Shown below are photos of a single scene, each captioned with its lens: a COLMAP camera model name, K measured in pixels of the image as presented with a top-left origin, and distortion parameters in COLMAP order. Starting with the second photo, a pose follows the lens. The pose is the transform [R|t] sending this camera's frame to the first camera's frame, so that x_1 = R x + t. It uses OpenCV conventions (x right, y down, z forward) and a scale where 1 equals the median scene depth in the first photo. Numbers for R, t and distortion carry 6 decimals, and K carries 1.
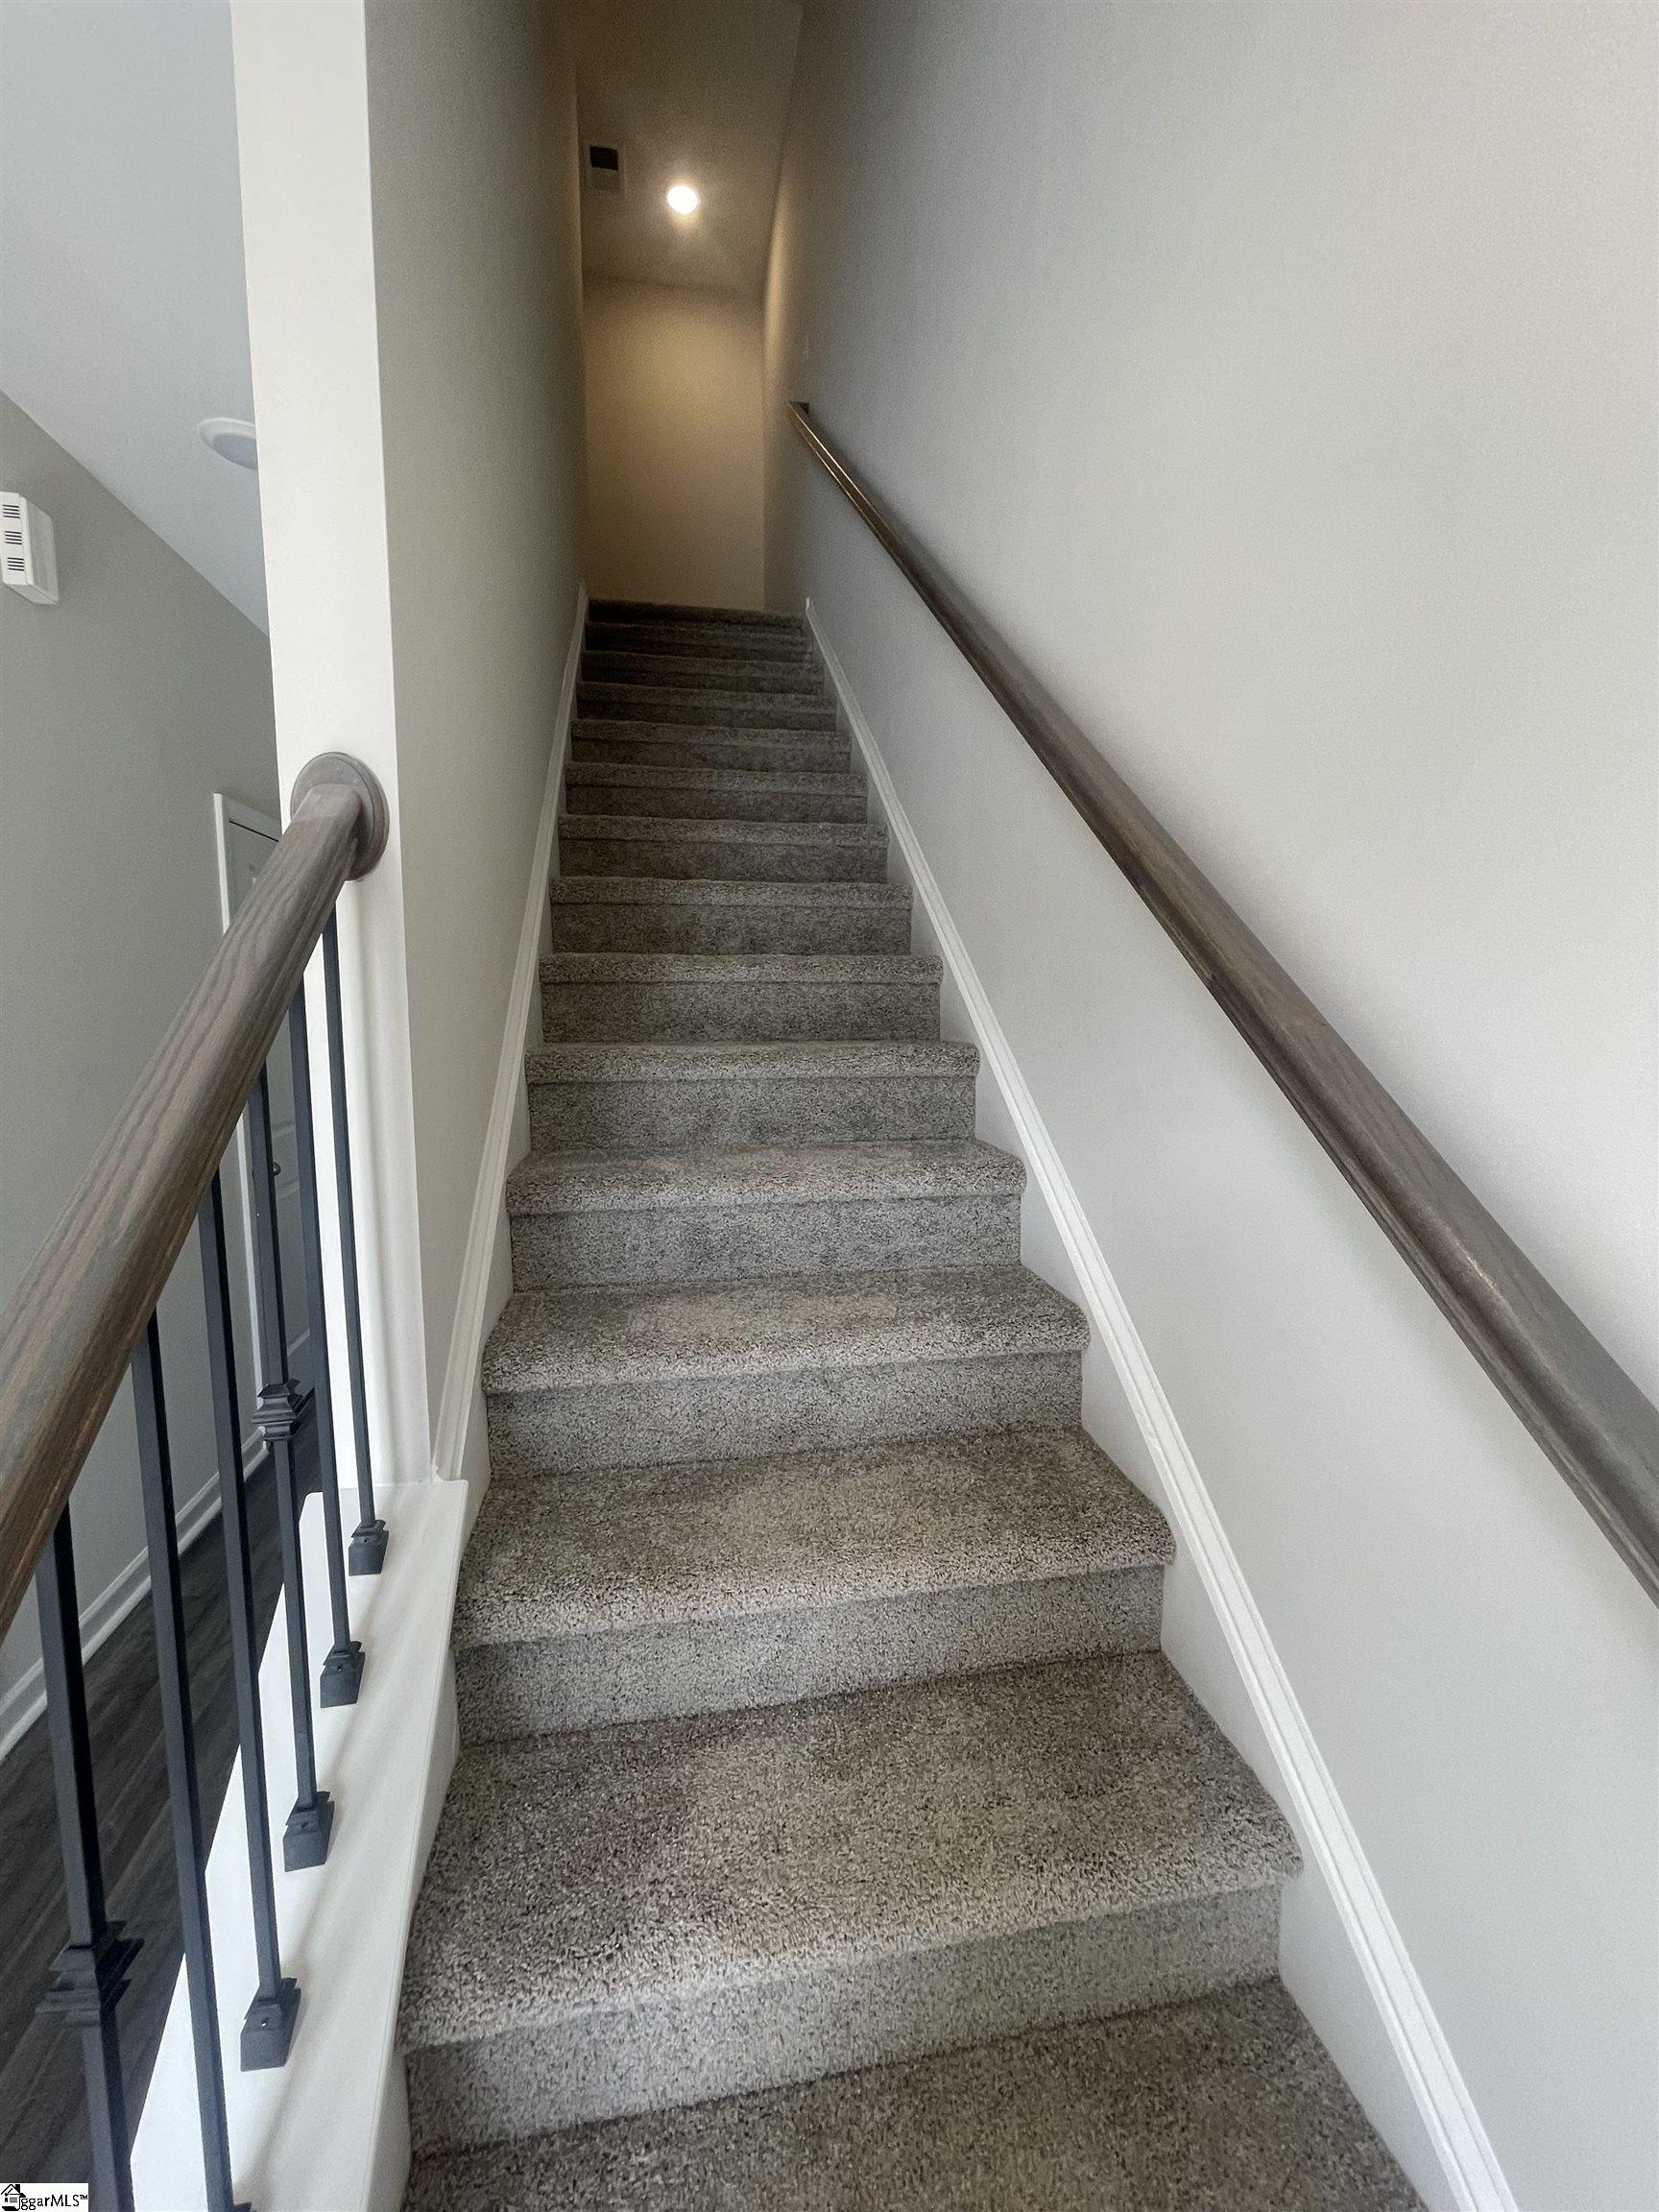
lens RADIAL K [[893.5, 0, 829.5], [0, 893.5, 1106.0], [0, 0, 1]] dist [-0.002726, -0.000290]
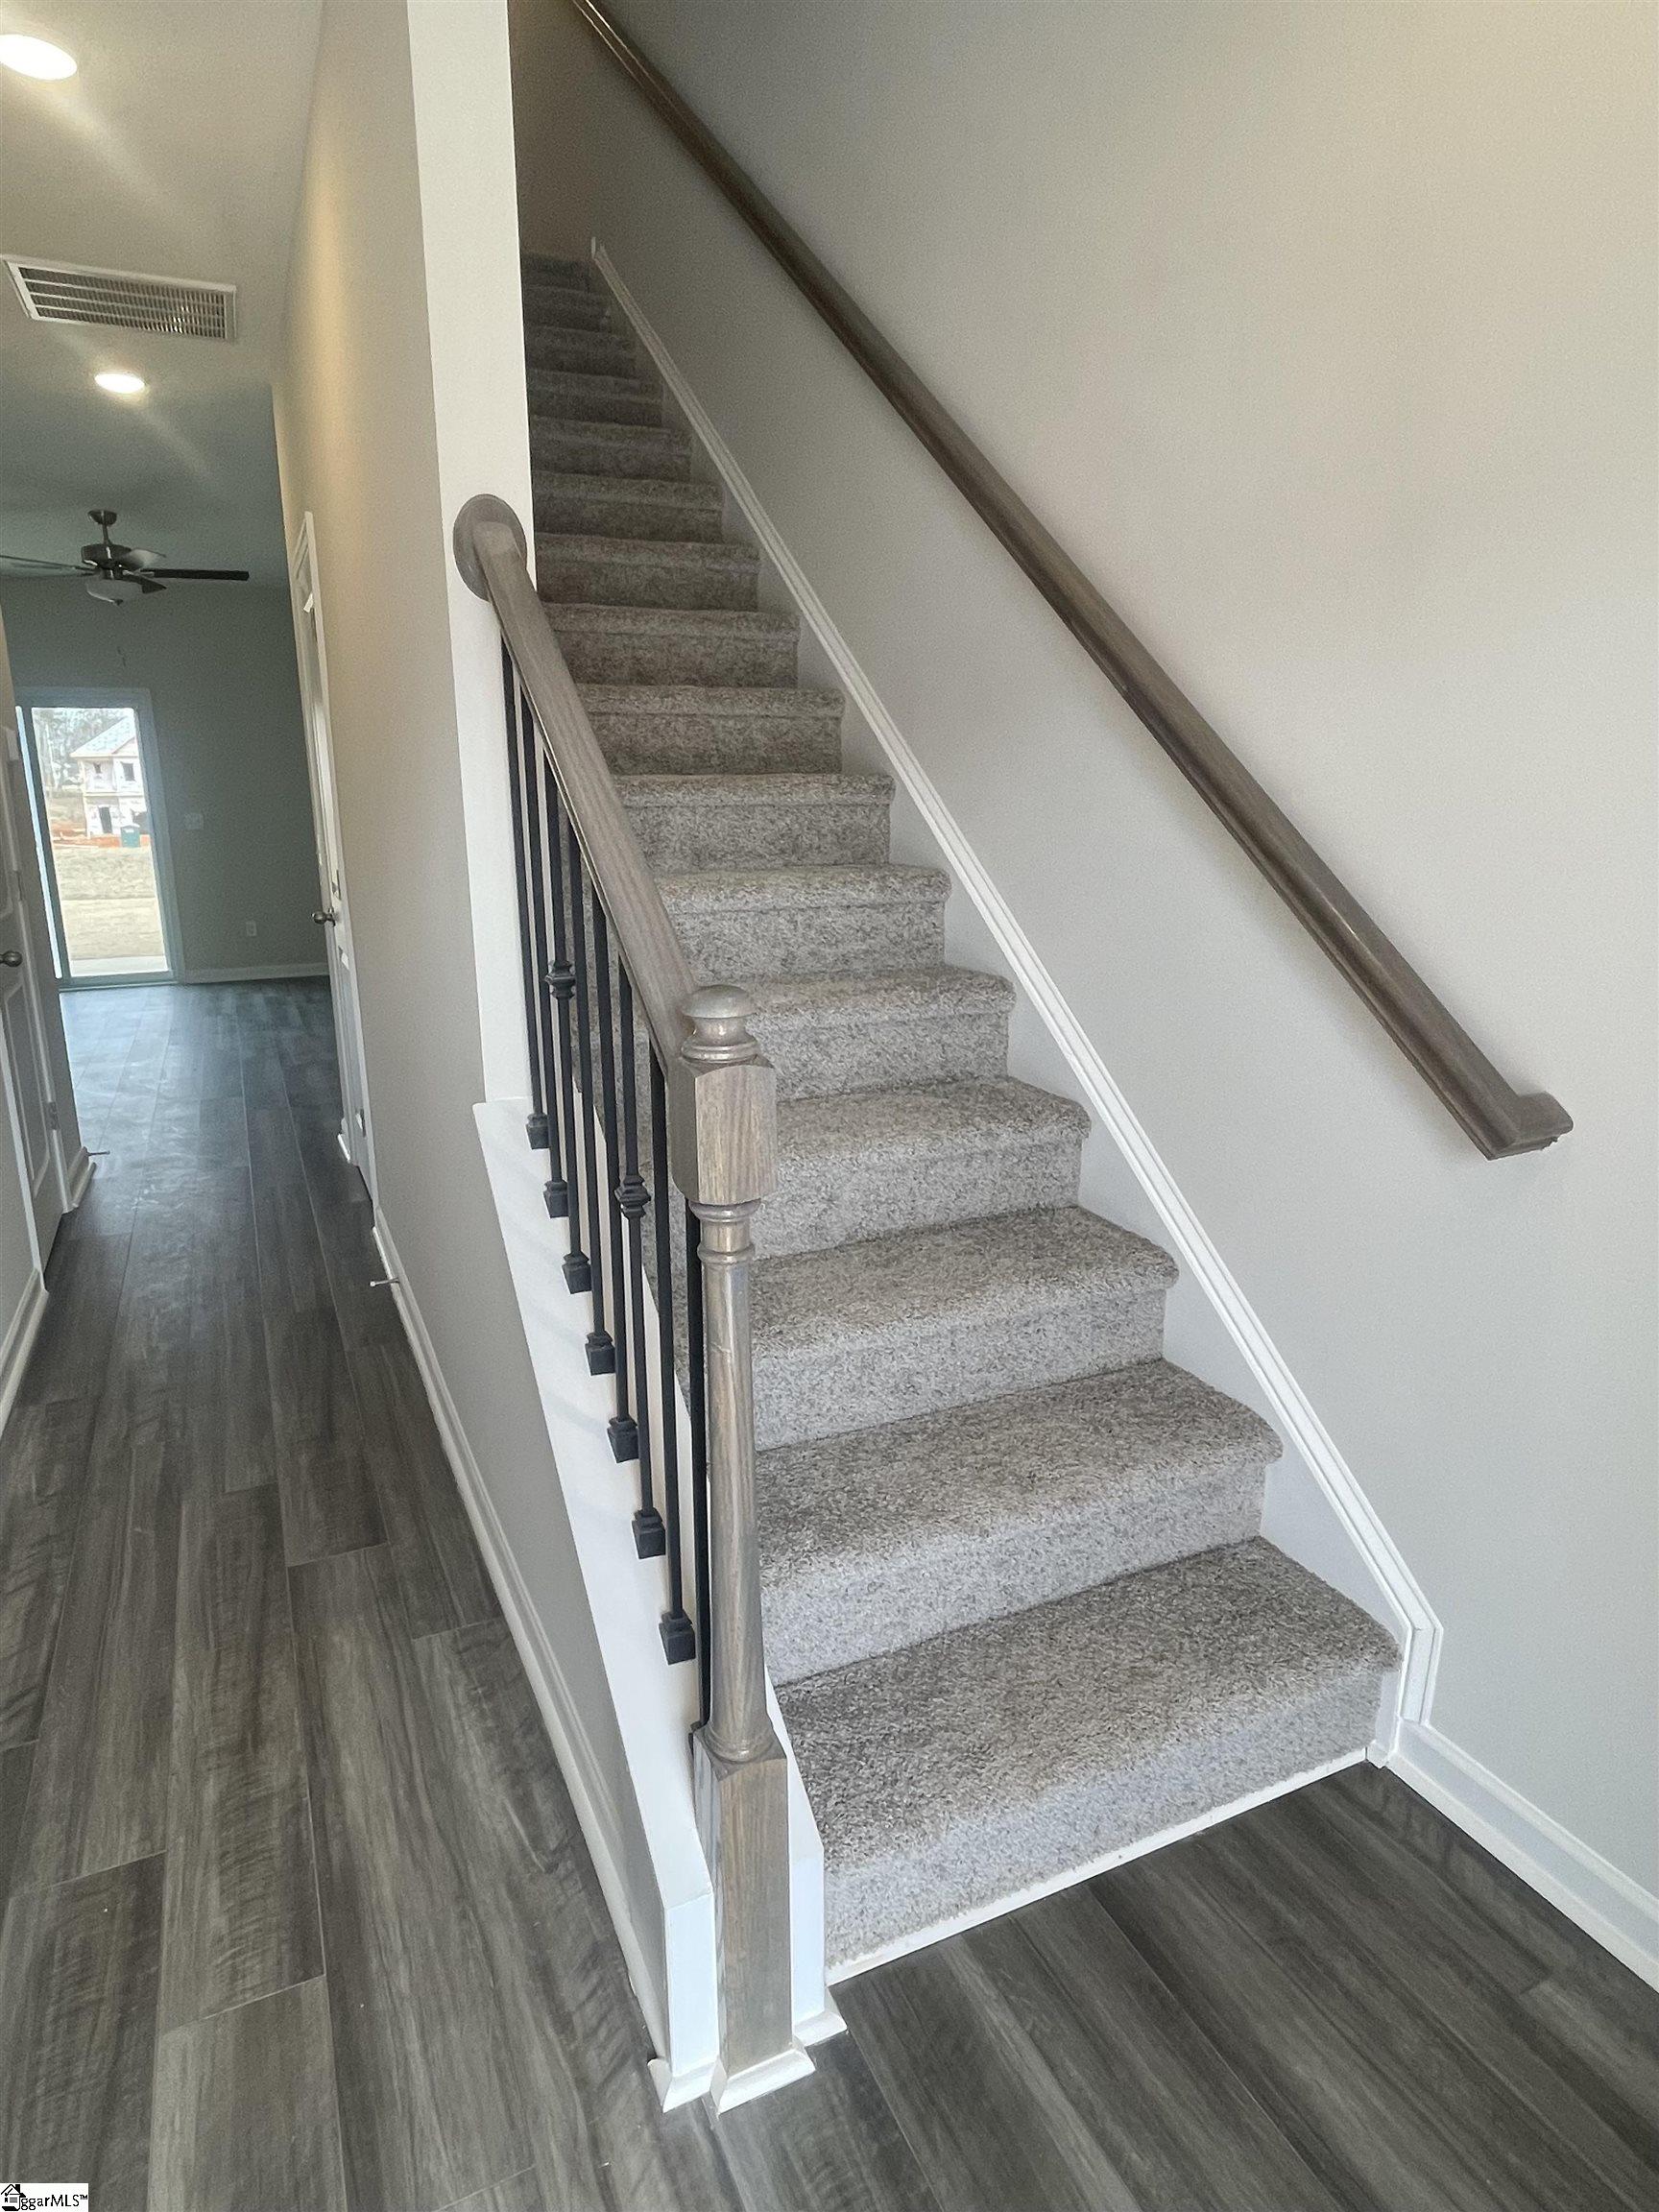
lens RADIAL K [[1227.6, 0, 829.5], [0, 1227.6, 1106.0], [0, 0, 1]] dist [-0.007439, -0.002091]
pose [[0.969595, -0.065360, 0.235824, -0.284285], [0.031929, 0.989224, 0.142889, 0.114419], [-0.242622, -0.131015, 0.961233, -0.457873]]
